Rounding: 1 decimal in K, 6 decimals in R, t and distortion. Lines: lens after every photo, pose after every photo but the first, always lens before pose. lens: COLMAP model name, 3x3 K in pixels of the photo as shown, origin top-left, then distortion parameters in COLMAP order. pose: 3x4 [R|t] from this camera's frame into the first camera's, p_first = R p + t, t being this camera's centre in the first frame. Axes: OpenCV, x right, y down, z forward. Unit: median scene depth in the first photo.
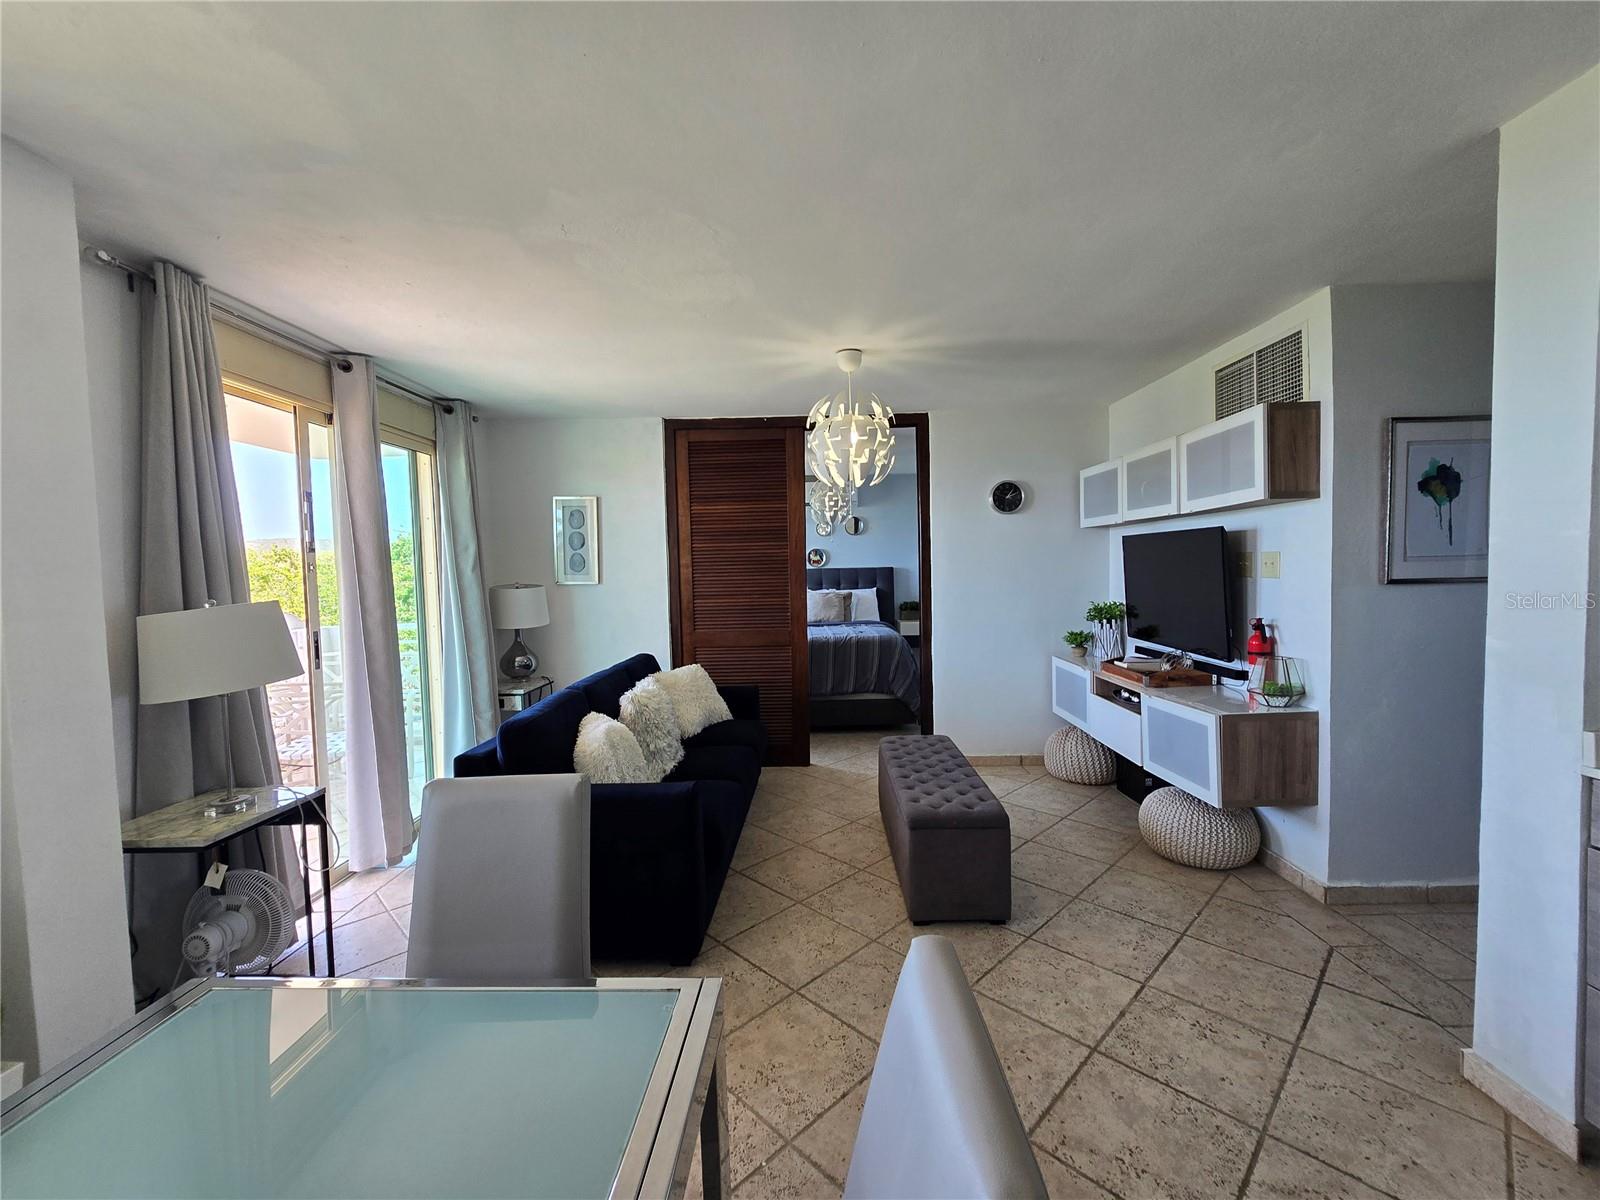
lens RADIAL K [[657.7, 0, 802.7], [0, 657.7, 604.5], [0, 0, 1]] dist [-0.003850, 0.000284]
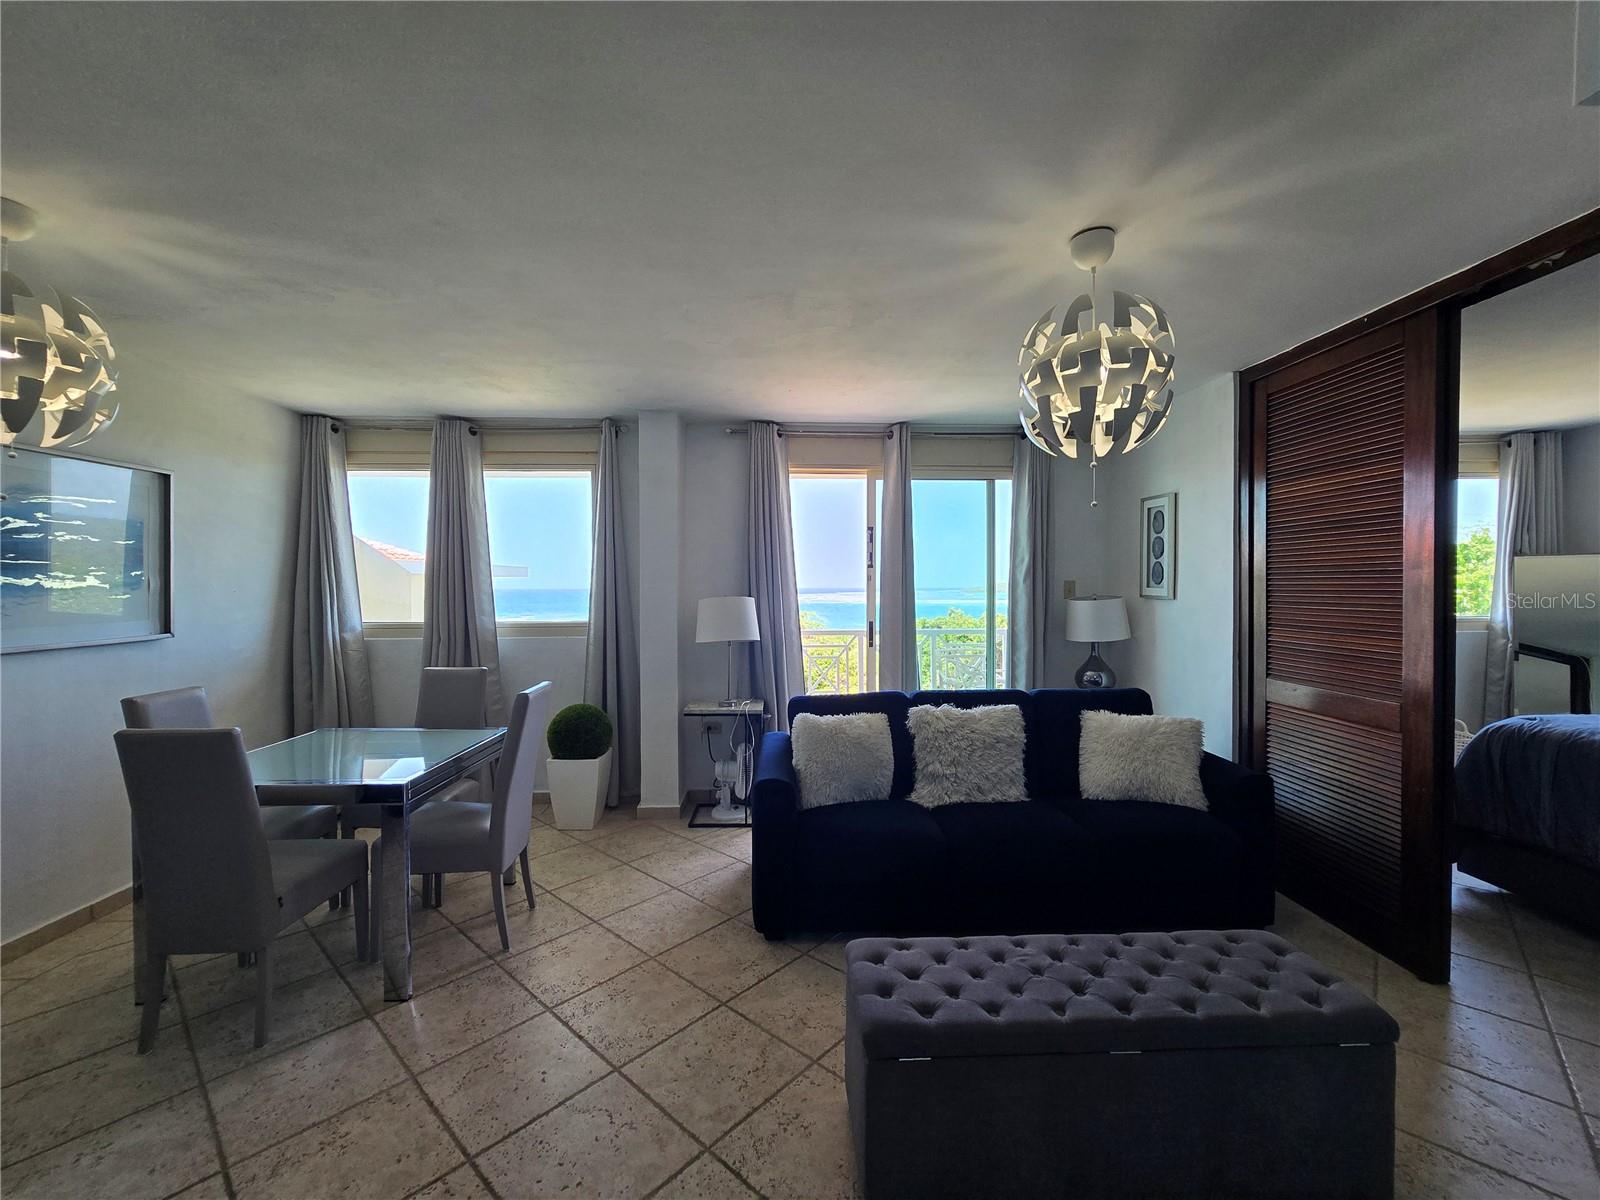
lens RADIAL K [[657.7, 0, 802.7], [0, 657.7, 598.9], [0, 0, 1]] dist [-0.003850, 0.000284]
pose [[0.065429, 0.040964, -0.997016, 0.675492], [-0.055264, 0.997772, 0.037368, -0.053421], [0.996326, 0.052655, 0.067548, 0.704215]]
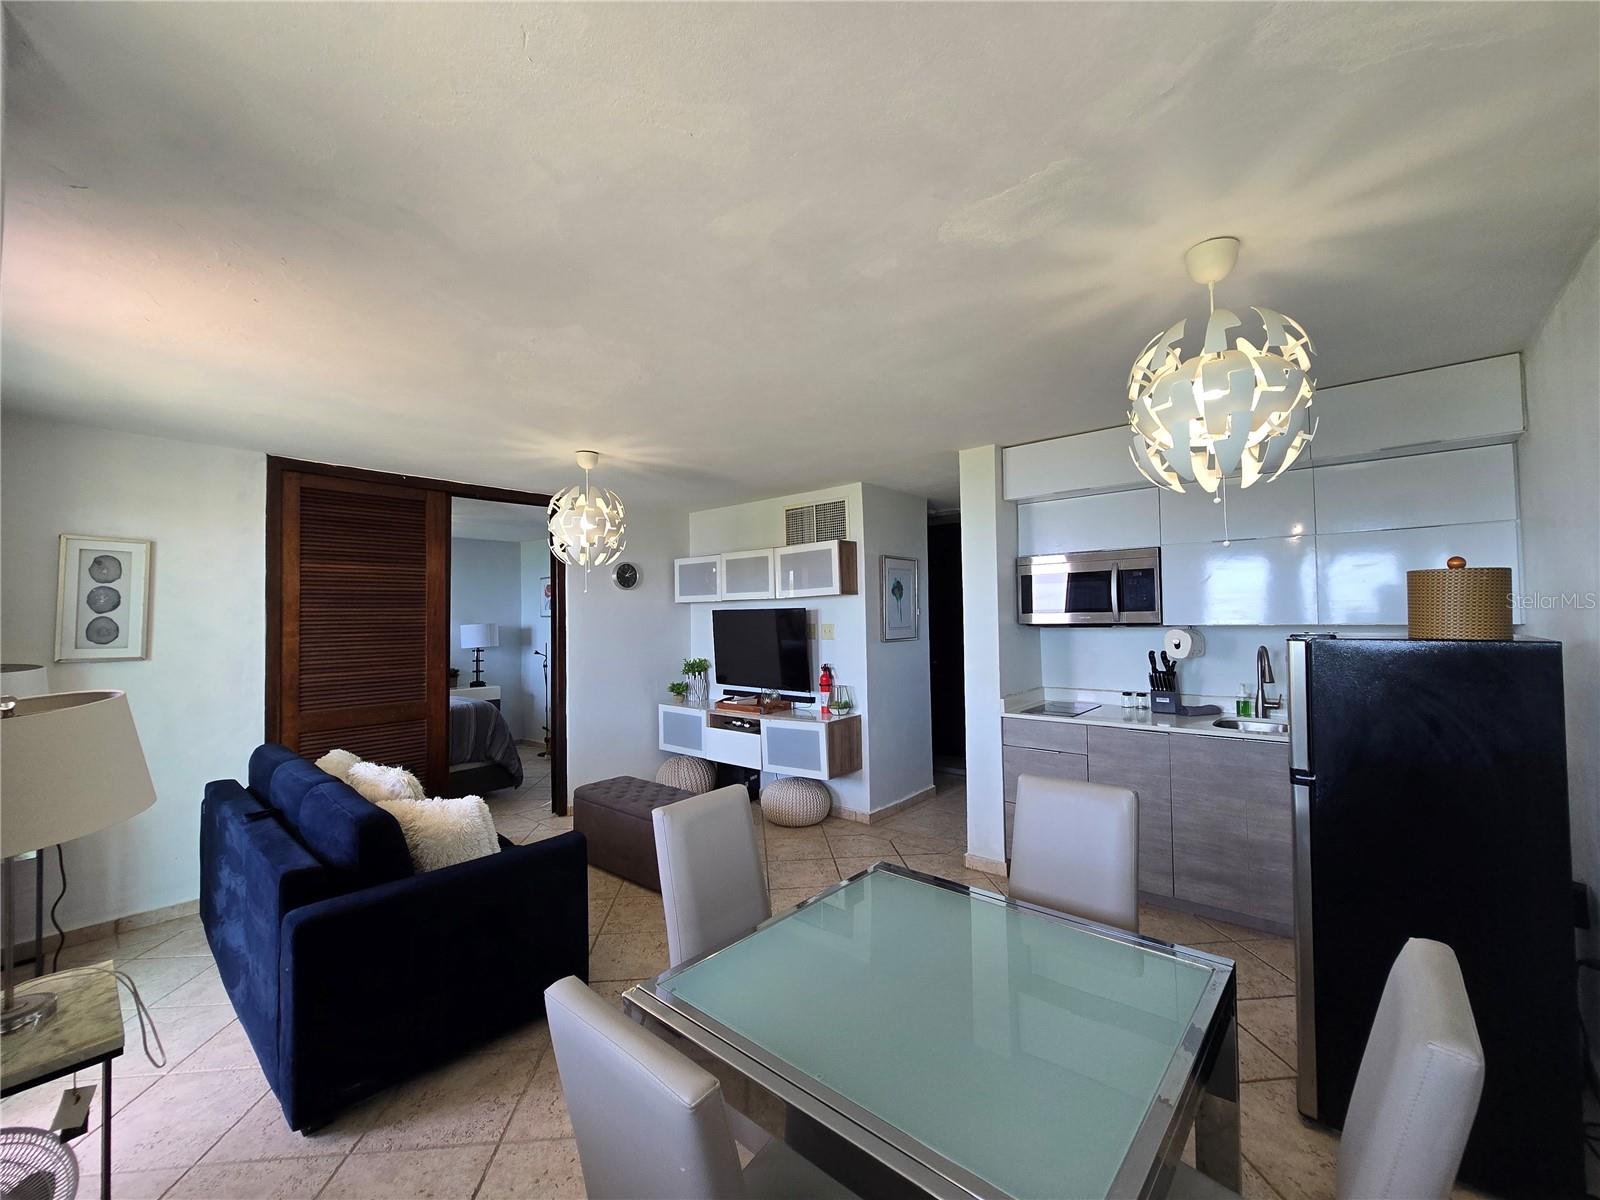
lens RADIAL K [[657.7, 0, 795.6], [0, 657.7, 608.0], [0, 0, 1]] dist [-0.003850, 0.000284]
pose [[0.642313, 0.022318, 0.766118, -0.580565], [0.045822, 0.996670, -0.067451, -0.009988], [-0.765072, 0.078429, 0.639151, -0.017210]]
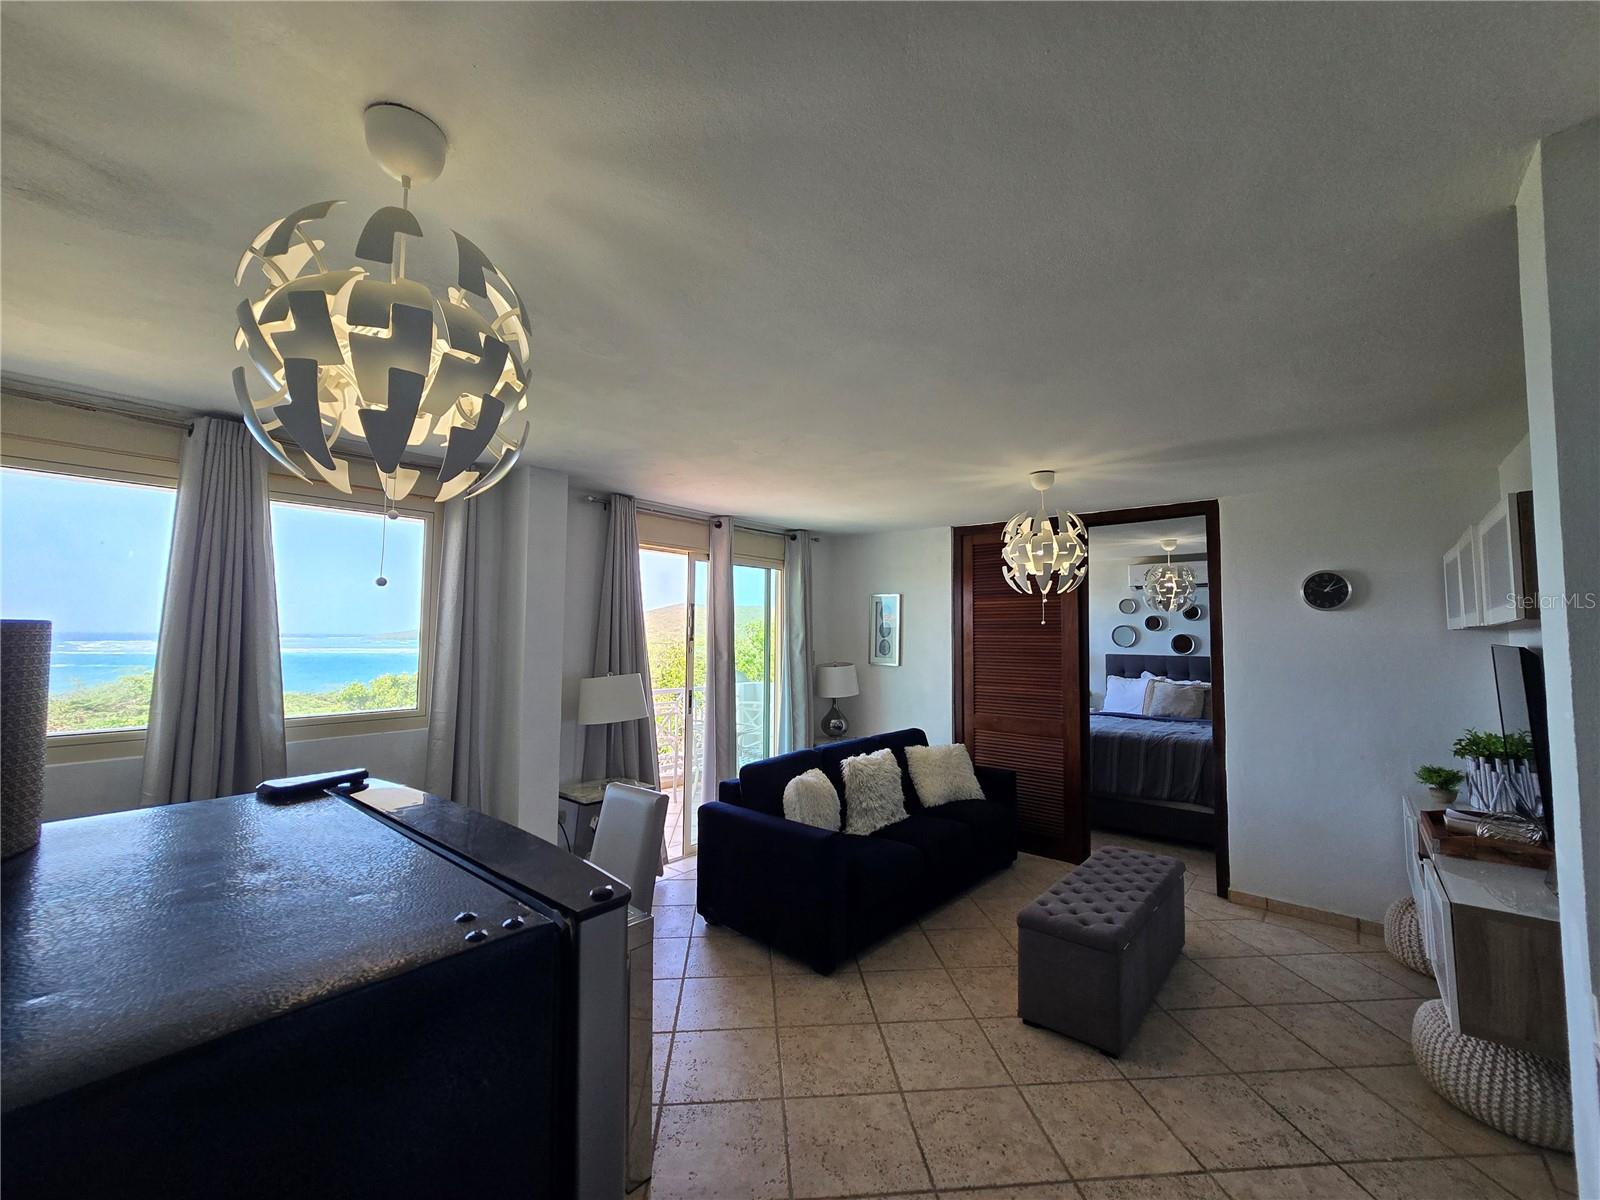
lens RADIAL K [[657.7, 0, 799.9], [0, 657.7, 602.9], [0, 0, 1]] dist [-0.003850, 0.000284]
pose [[0.772147, -0.001759, -0.635442, 0.452534], [-0.061556, 0.995086, -0.077552, -0.059006], [0.632456, 0.098997, 0.768244, -0.074313]]
